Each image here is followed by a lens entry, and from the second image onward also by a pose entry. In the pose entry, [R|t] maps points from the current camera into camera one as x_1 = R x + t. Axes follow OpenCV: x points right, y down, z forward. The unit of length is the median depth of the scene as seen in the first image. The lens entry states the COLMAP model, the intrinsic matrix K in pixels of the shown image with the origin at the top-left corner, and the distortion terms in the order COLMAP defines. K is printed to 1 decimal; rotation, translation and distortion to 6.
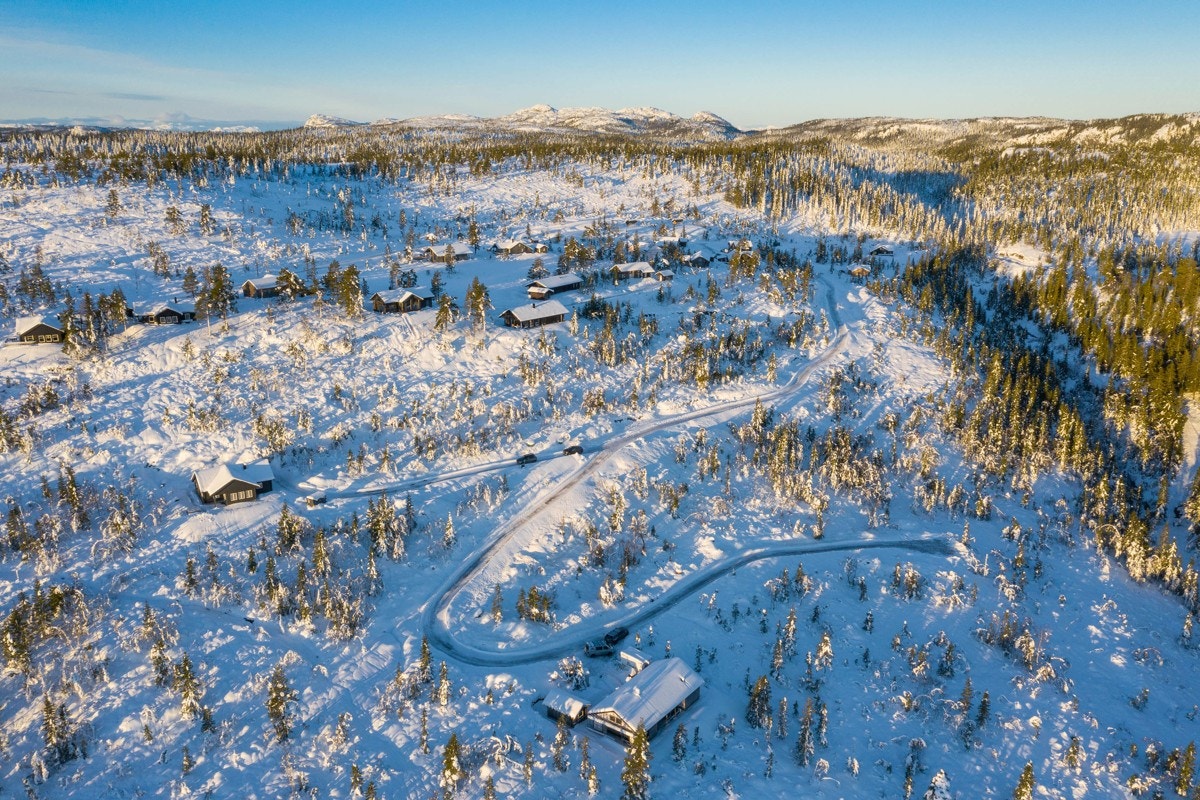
lens RADIAL K [[952.9, 0, 600.0], [0, 952.9, 400.0], [0, 0, 1]] dist [-0.009087, 0.051969]
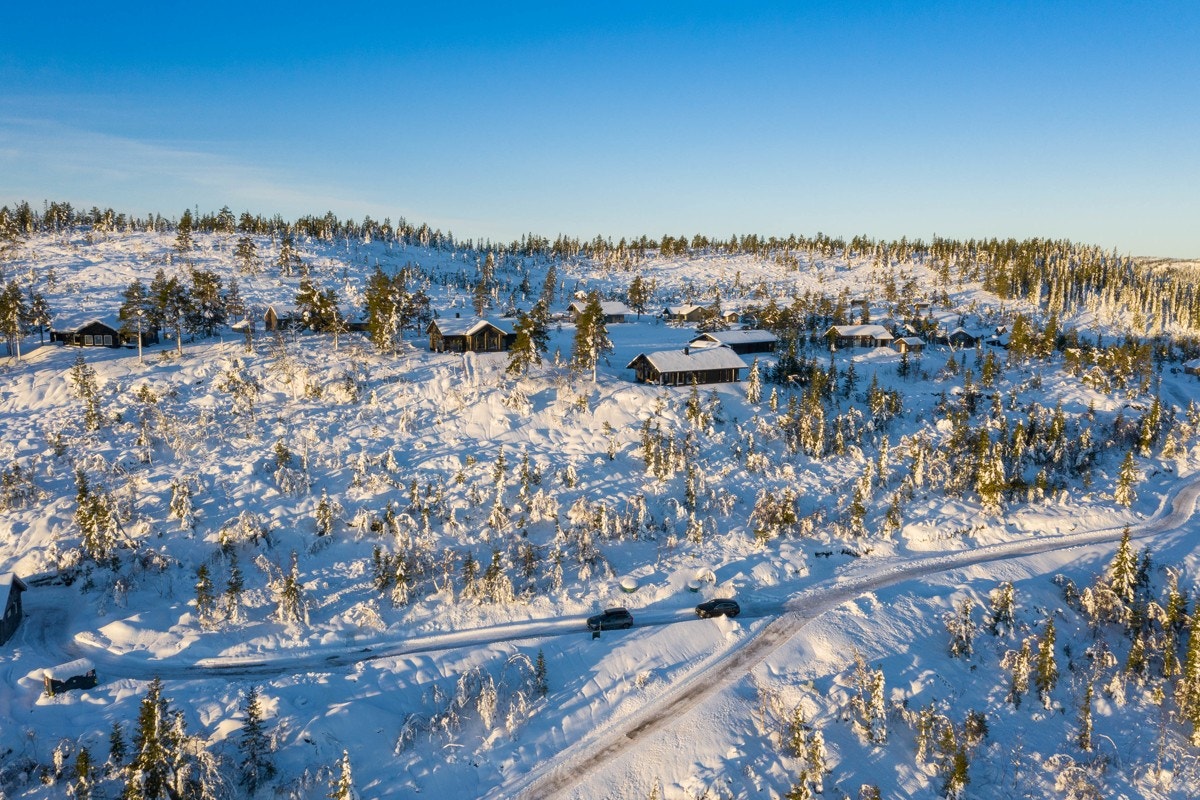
lens RADIAL K [[952.9, 0, 600.0], [0, 952.9, 400.0], [0, 0, 1]] dist [-0.009087, 0.051969]
pose [[0.973160, 0.037556, -0.227045, 0.016148], [-0.070329, 0.987928, -0.138030, 0.019417], [0.219120, 0.150293, 0.964053, 0.491978]]
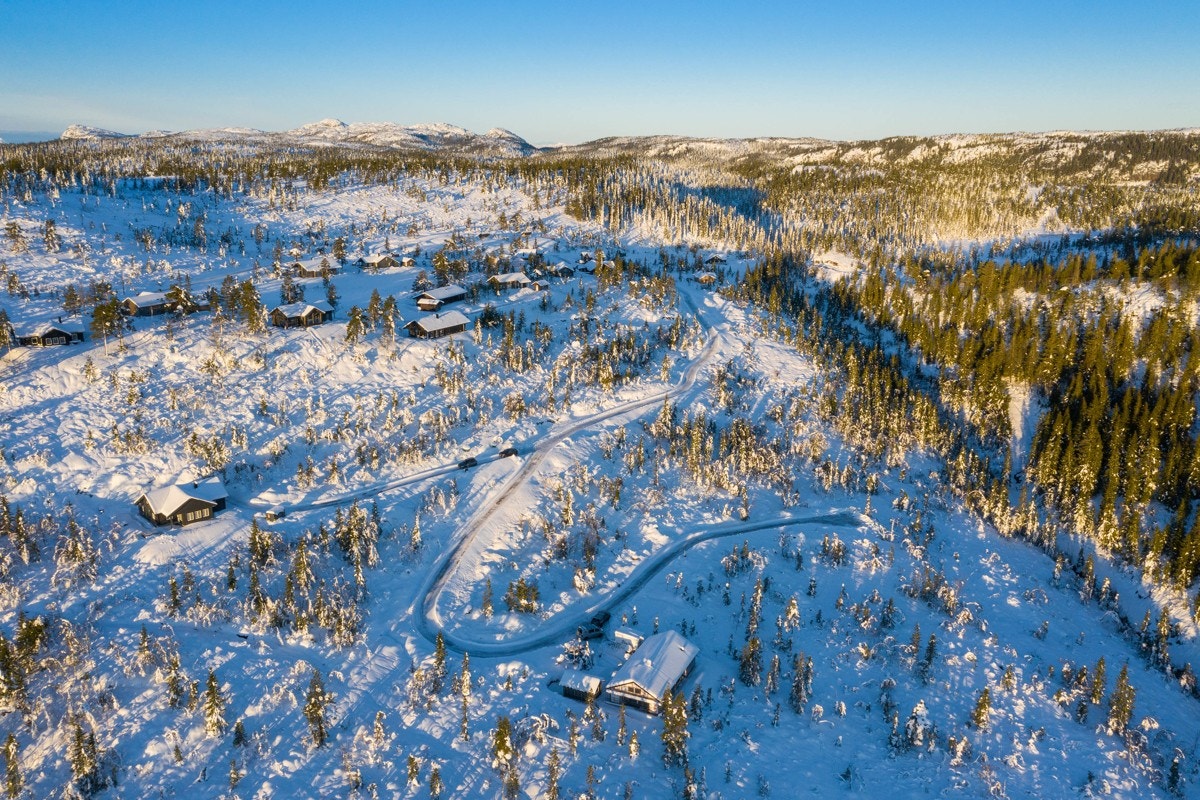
lens RADIAL K [[952.9, 0, 600.0], [0, 952.9, 400.0], [0, 0, 1]] dist [-0.009087, 0.051969]
pose [[0.977692, -0.046839, 0.204756, -0.130413], [0.050159, 0.998680, -0.011054, 0.011469], [-0.203968, 0.021078, 0.978751, -0.026916]]
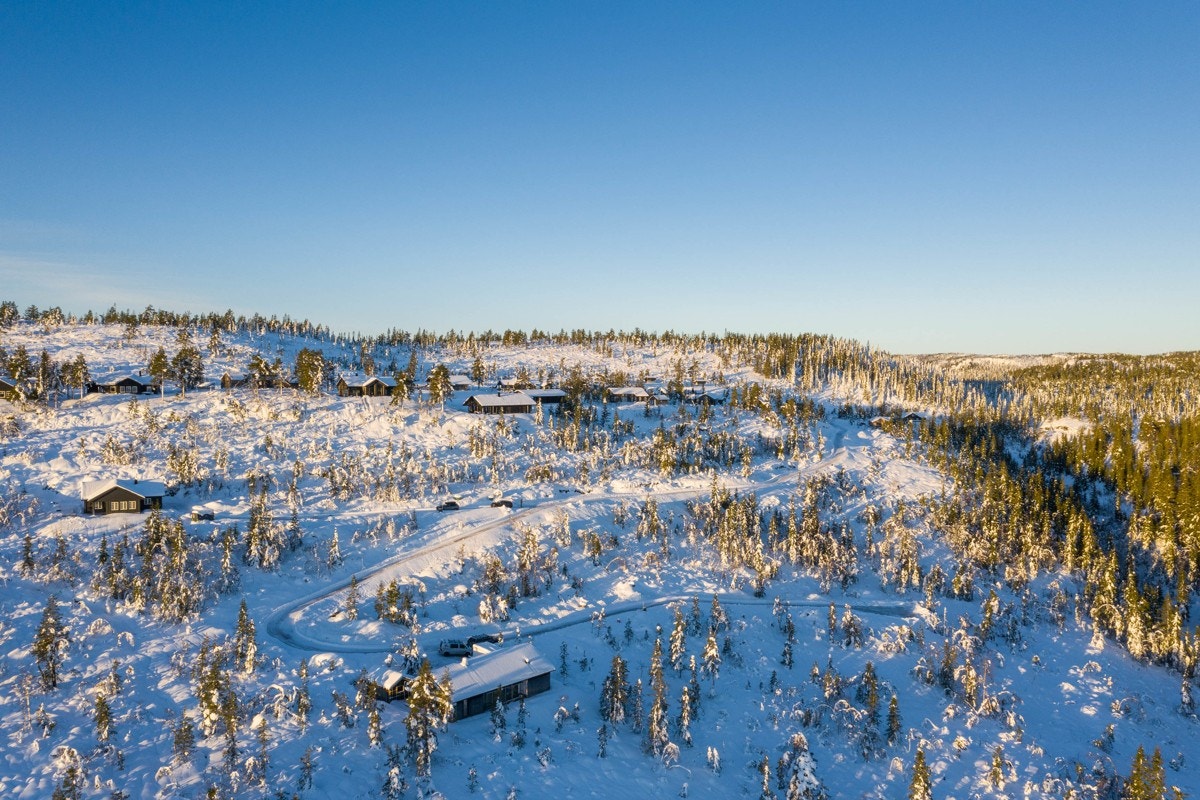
lens RADIAL K [[952.9, 0, 600.0], [0, 952.9, 400.0], [0, 0, 1]] dist [-0.009087, 0.051969]
pose [[0.996350, 0.005917, -0.085152, 0.138028], [-0.026597, 0.969449, -0.243845, 0.167444], [0.081108, 0.245220, 0.966069, 0.069263]]
